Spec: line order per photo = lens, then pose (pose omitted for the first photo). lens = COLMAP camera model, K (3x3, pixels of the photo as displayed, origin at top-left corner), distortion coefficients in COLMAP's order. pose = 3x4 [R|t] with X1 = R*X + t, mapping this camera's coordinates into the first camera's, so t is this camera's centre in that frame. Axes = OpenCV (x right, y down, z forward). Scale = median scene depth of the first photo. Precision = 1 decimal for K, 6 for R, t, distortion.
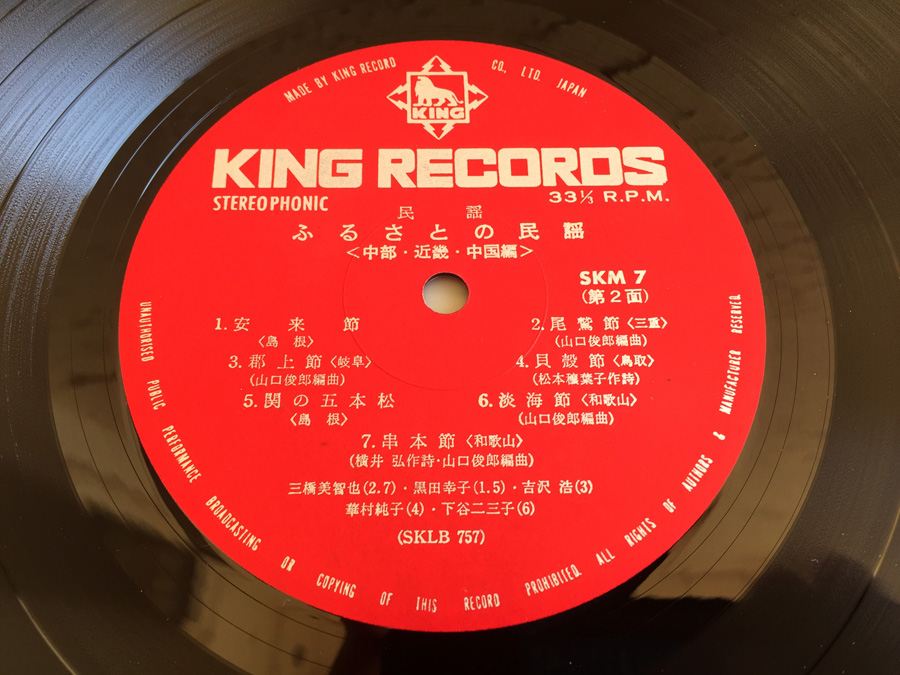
lens RADIAL K [[767.7, 0, 442.1], [0, 767.7, 335.1], [0, 0, 1]] dist [0.046740, -0.044742]
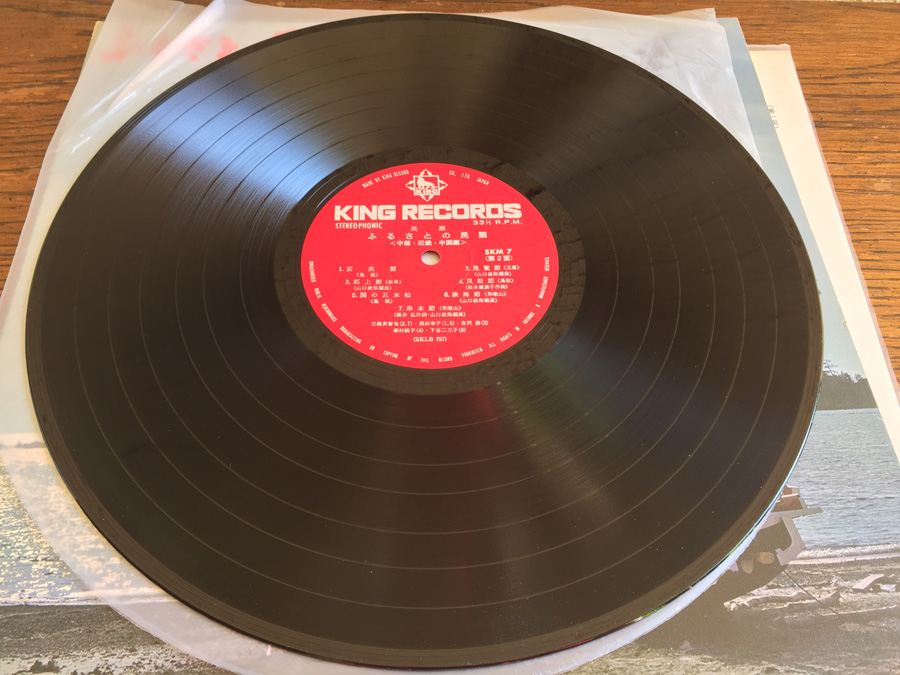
lens RADIAL K [[767.7, 0, 454.2], [0, 767.7, 340.1], [0, 0, 1]] dist [0.046740, -0.044742]
pose [[0.999558, -0.015859, 0.025158, 0.013479], [0.019887, 0.985425, -0.168943, 0.616630], [-0.022112, 0.169369, 0.985305, -1.375378]]
